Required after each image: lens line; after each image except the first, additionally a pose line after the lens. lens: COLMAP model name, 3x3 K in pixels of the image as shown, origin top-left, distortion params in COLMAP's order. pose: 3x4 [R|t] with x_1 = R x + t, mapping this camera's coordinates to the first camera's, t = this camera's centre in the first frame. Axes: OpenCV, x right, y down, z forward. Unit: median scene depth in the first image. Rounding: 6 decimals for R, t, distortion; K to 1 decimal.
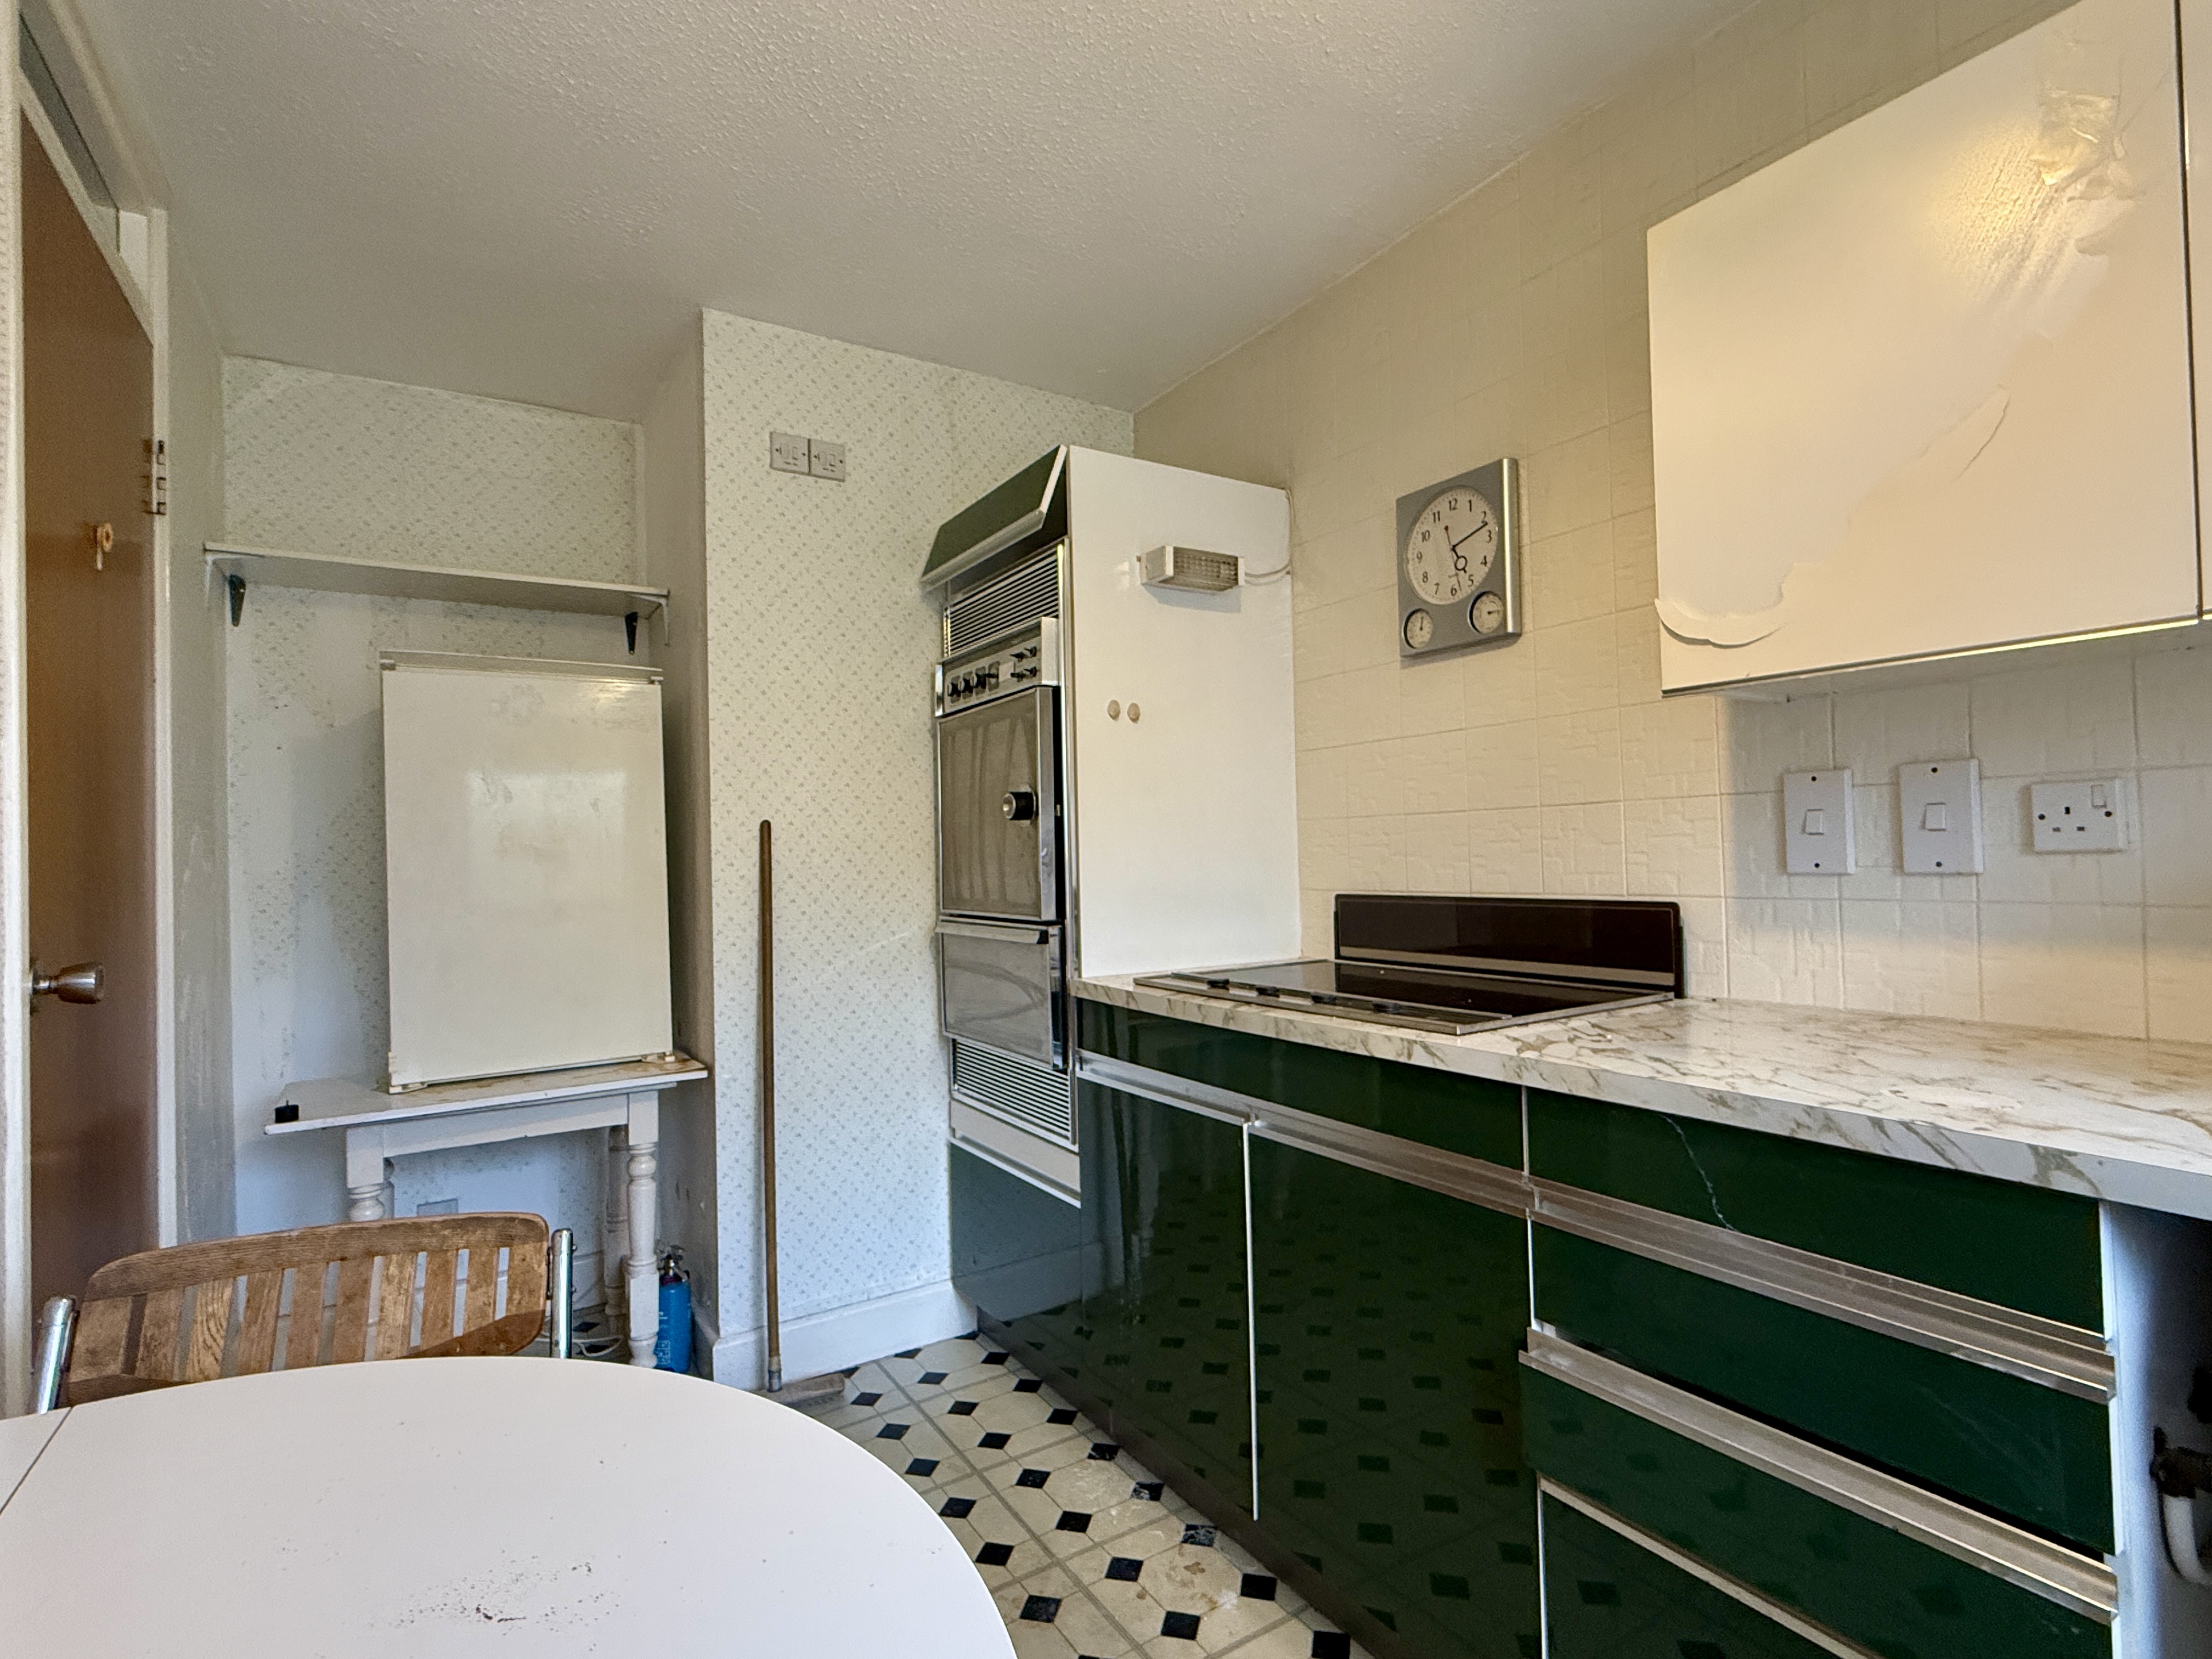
lens RADIAL K [[1058.5, 0, 1106.0], [0, 1058.5, 829.5], [0, 0, 1]] dist [-0.000413, -0.000109]
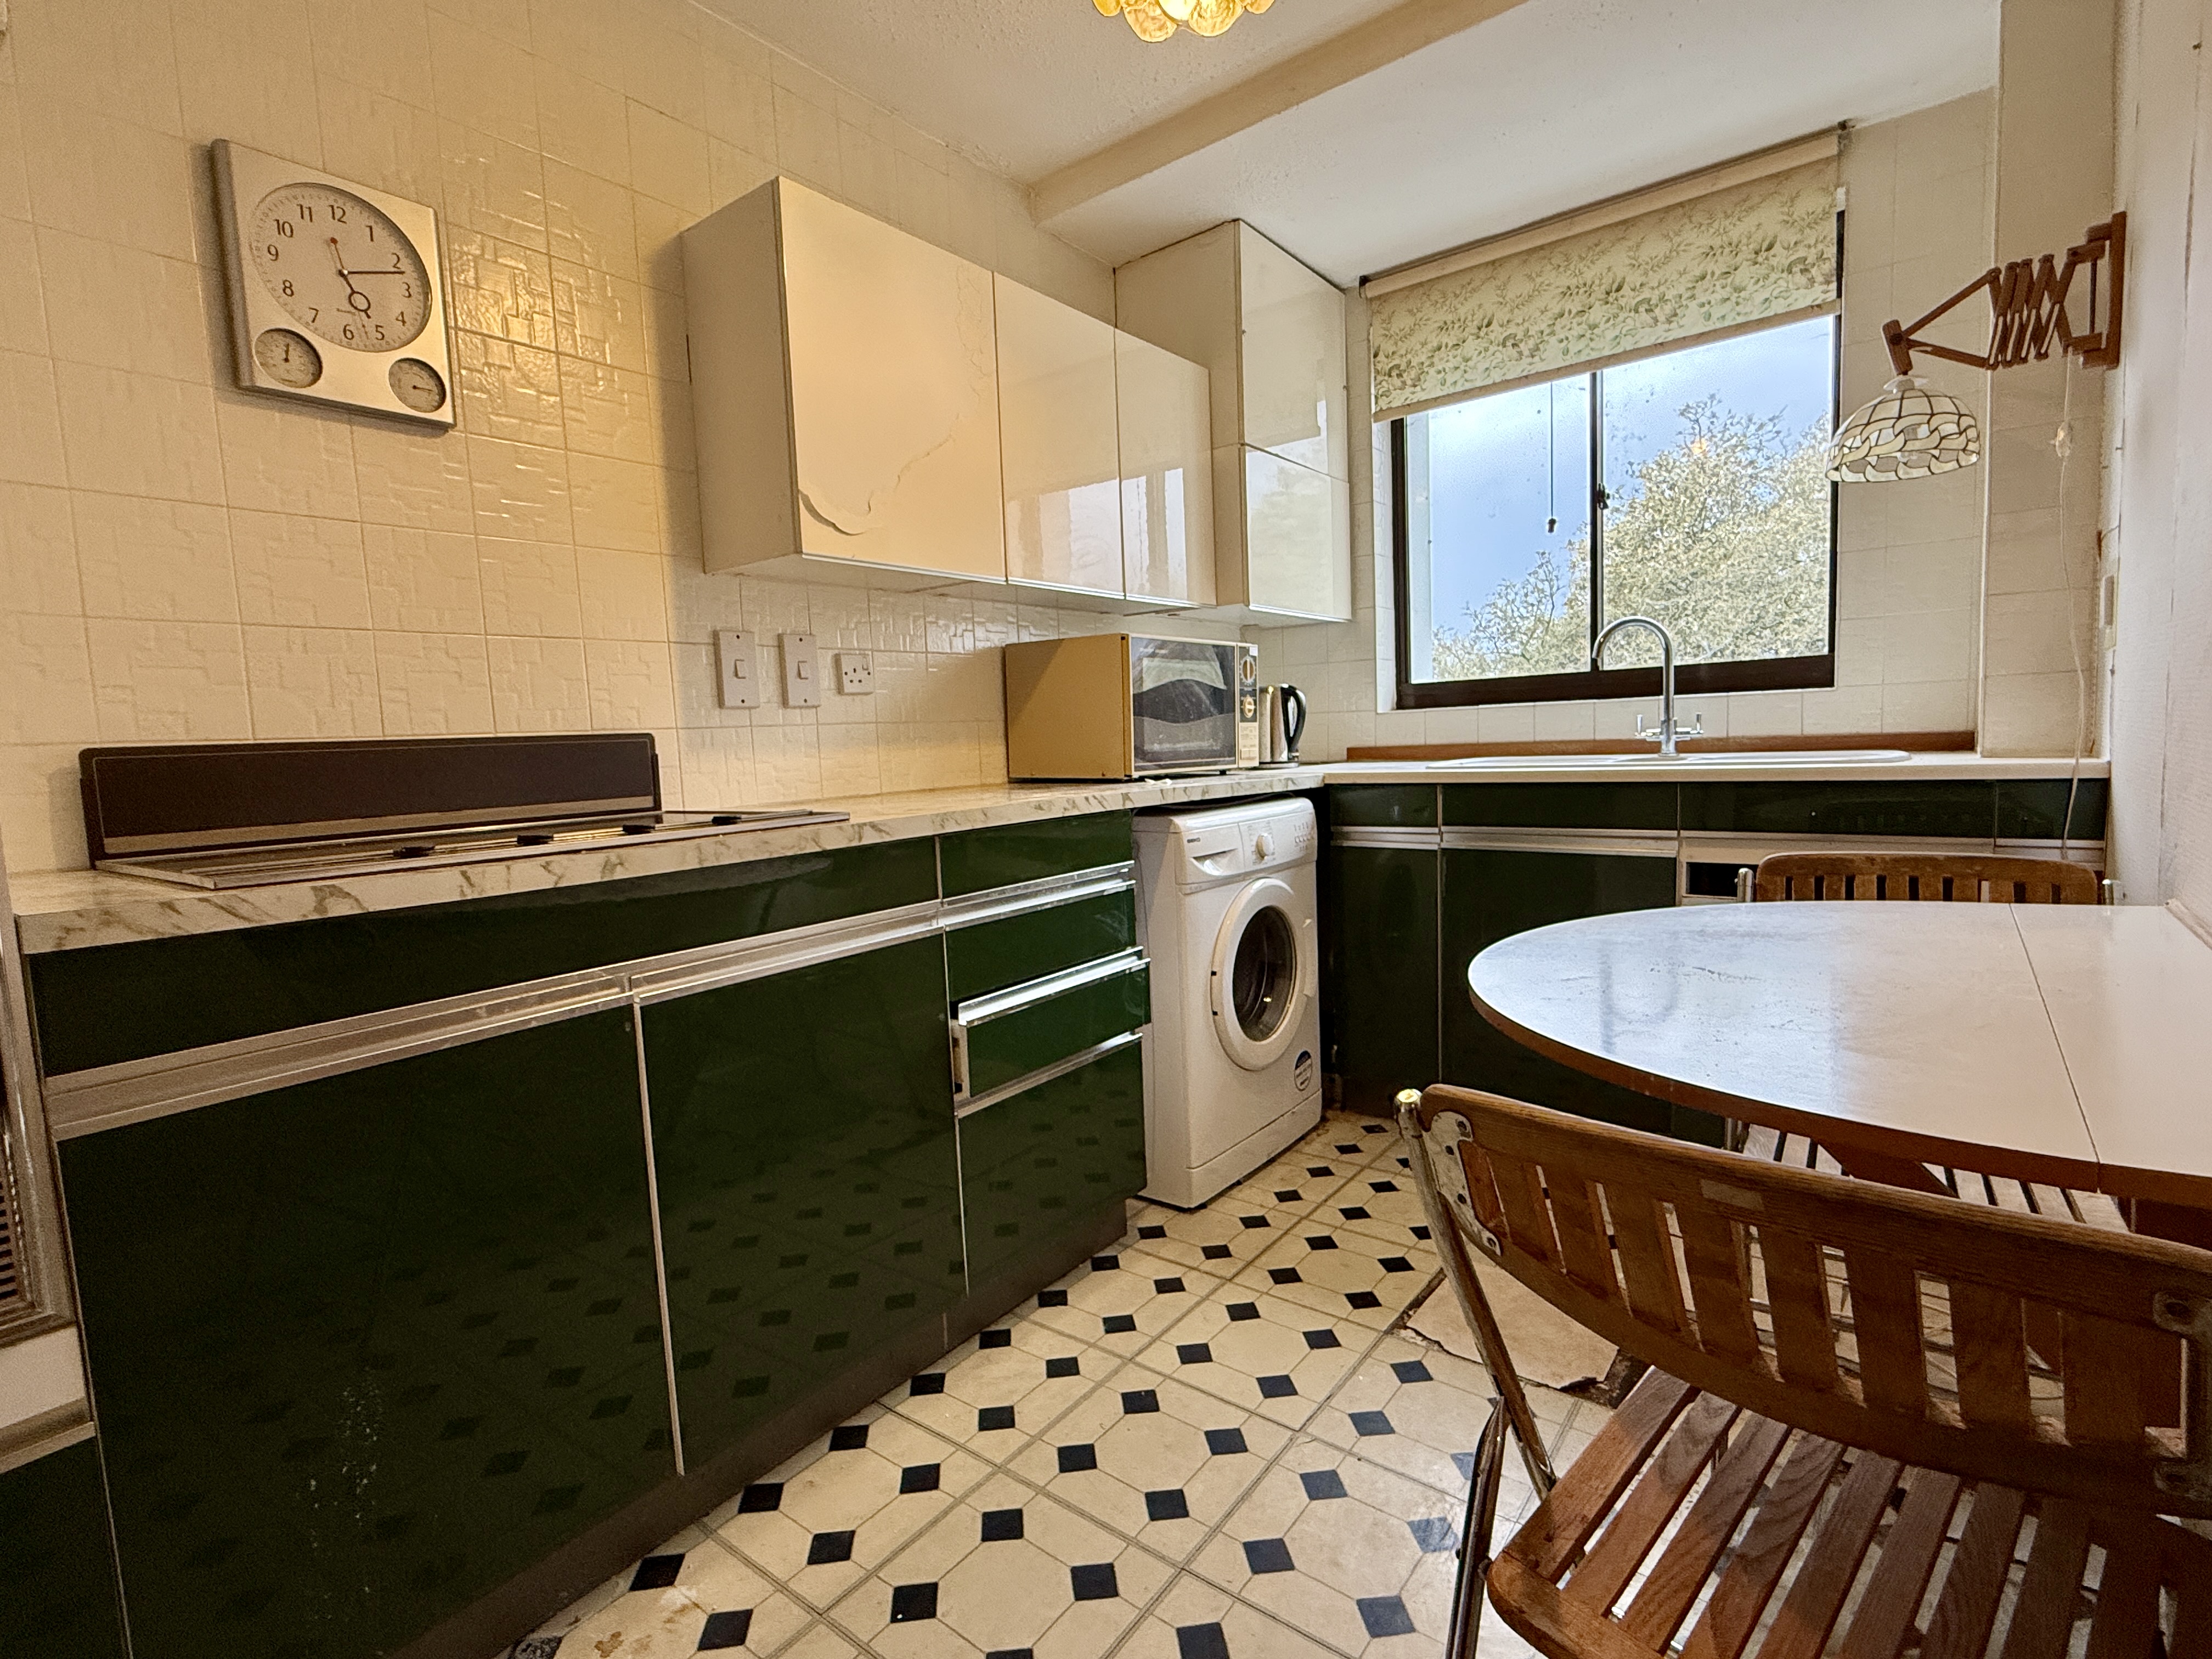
lens RADIAL K [[1058.5, 0, 1106.0], [0, 1058.5, 829.5], [0, 0, 1]] dist [-0.000413, -0.000109]
pose [[-0.334158, -0.045066, 0.941439, -0.751349], [0.030340, 0.997824, 0.058534, 0.129126], [-0.942028, 0.048123, -0.332064, 0.992924]]
